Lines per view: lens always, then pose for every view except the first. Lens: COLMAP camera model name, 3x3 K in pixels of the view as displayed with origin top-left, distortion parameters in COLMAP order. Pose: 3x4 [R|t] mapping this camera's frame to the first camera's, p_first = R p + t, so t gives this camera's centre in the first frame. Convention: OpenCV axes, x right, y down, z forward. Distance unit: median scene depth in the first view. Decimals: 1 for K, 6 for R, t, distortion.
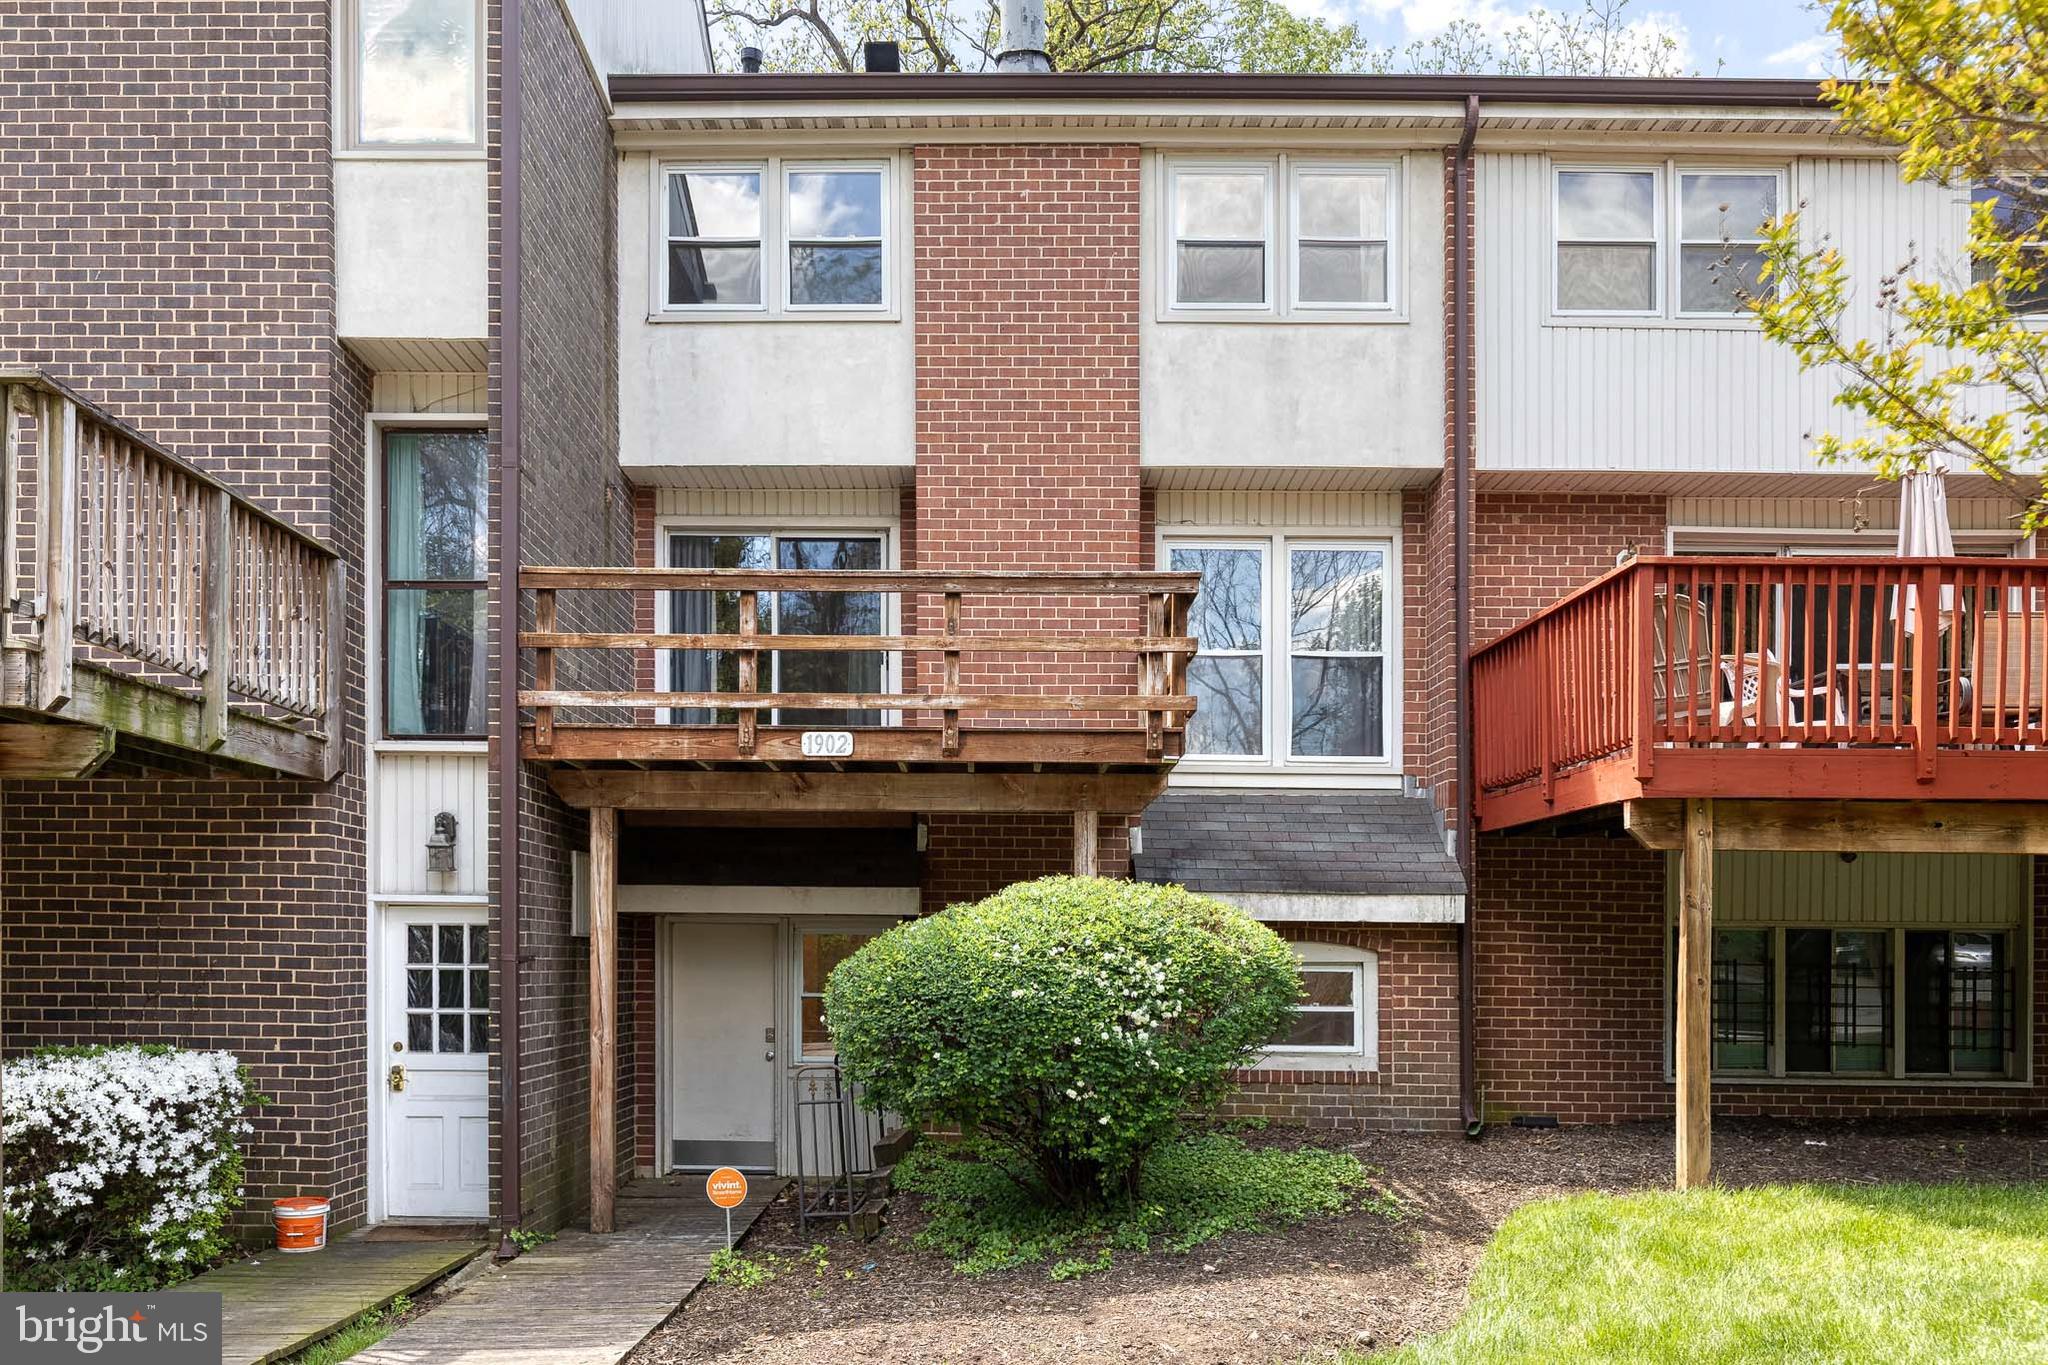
lens RADIAL K [[1568.0, 0, 1021.0], [0, 1568.0, 911.7], [0, 0, 1]] dist [0.003283, -0.004061]
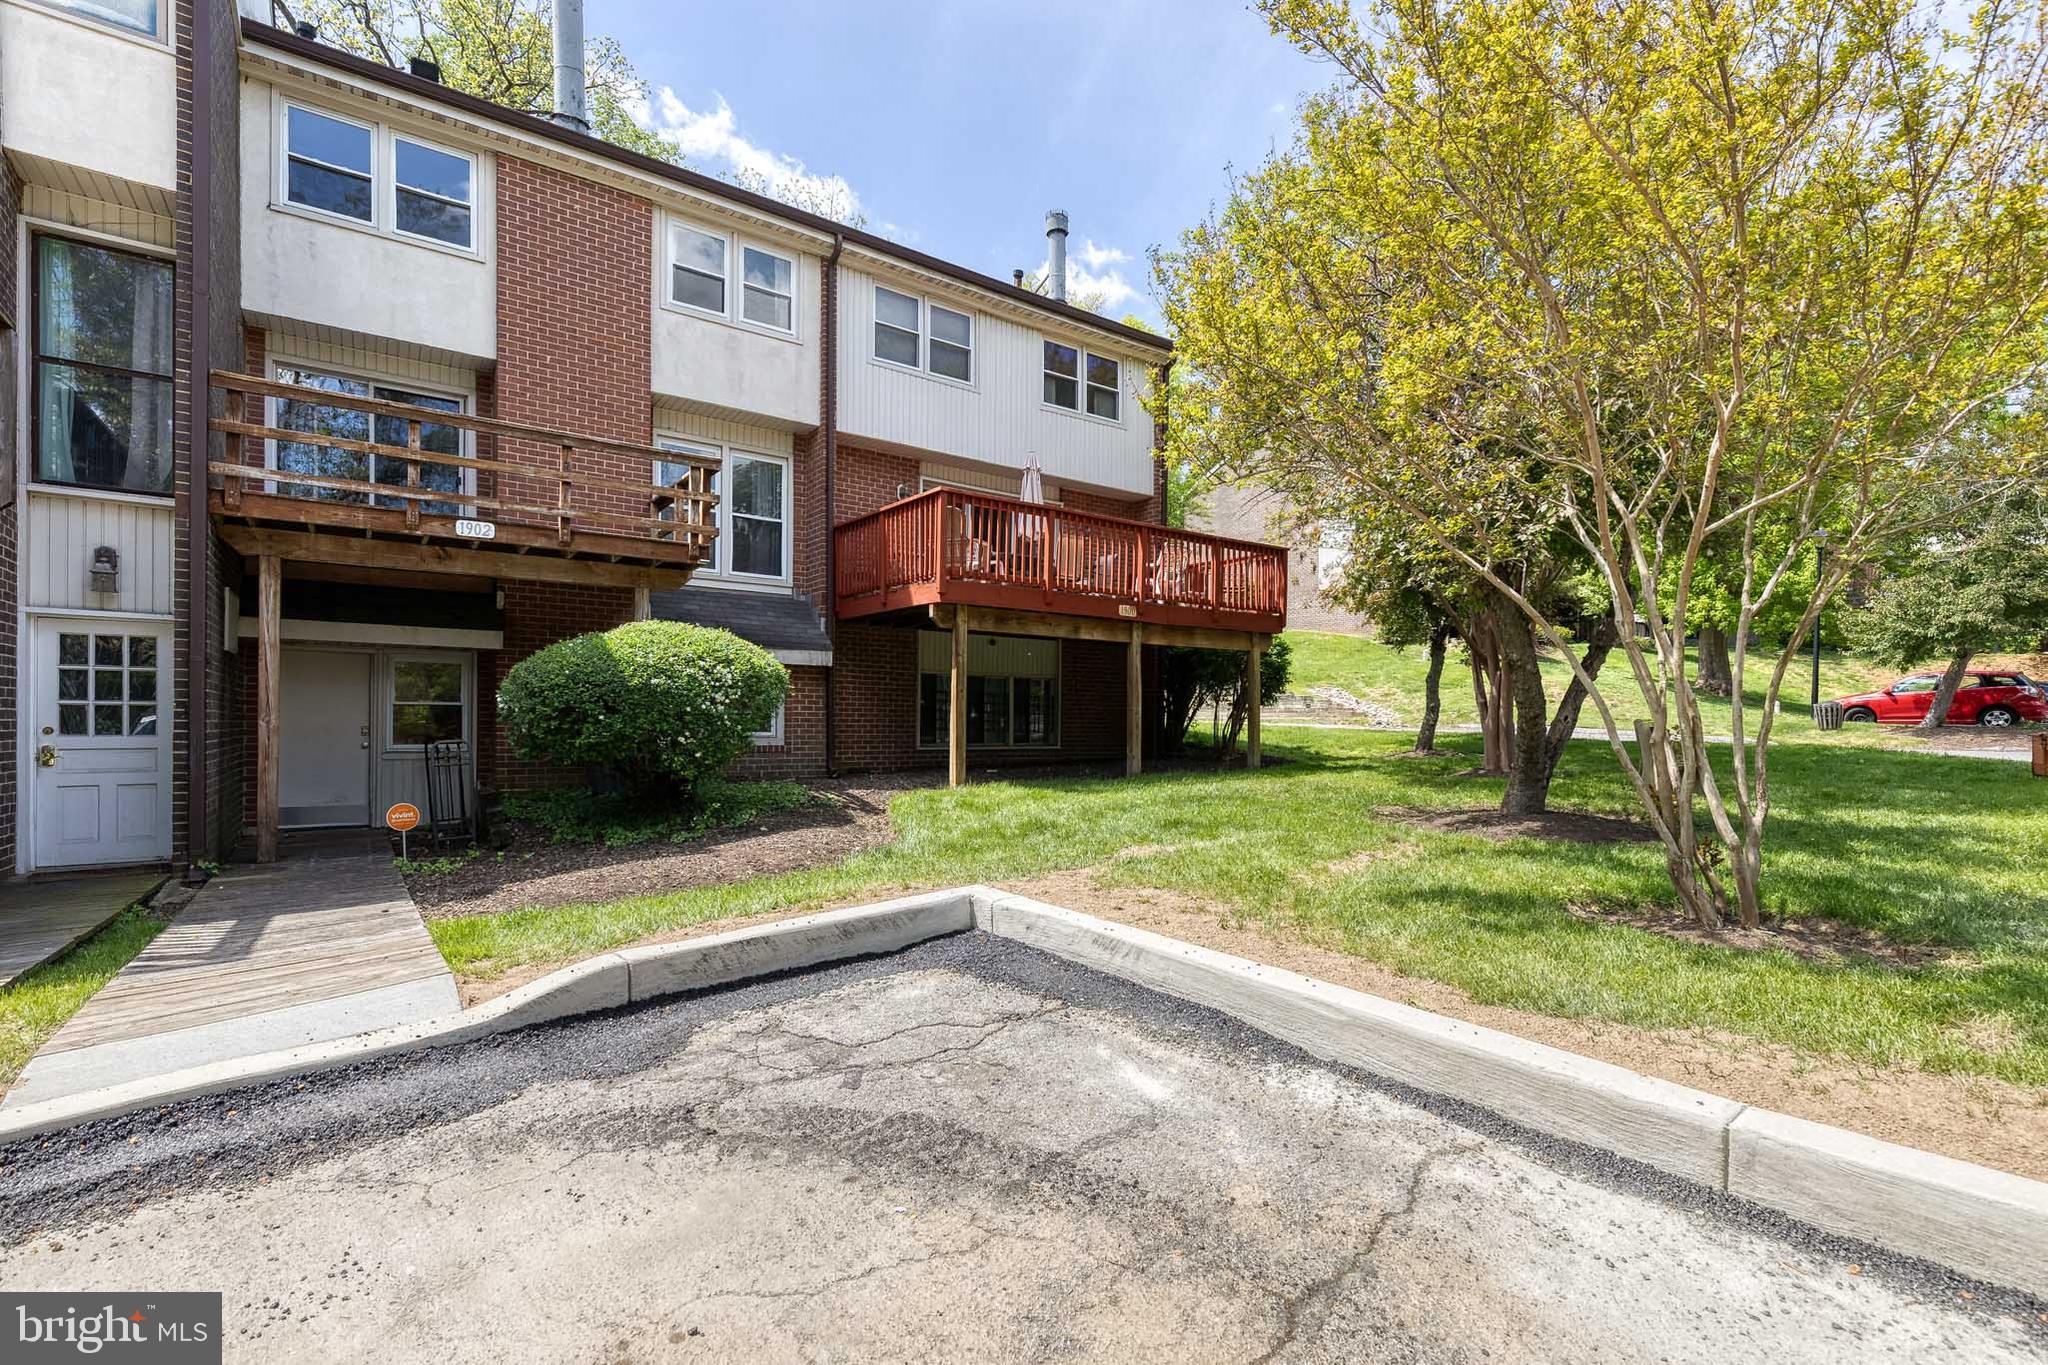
lens RADIAL K [[948.0, 0, 1038.2], [0, 948.0, 694.6], [0, 0, 1]] dist [0.013529, -0.000949]
pose [[0.799360, 0.016470, 0.600626, -0.227352], [-0.012118, 0.999863, -0.011290, 0.056511], [-0.600730, 0.001746, 0.799450, -0.079662]]
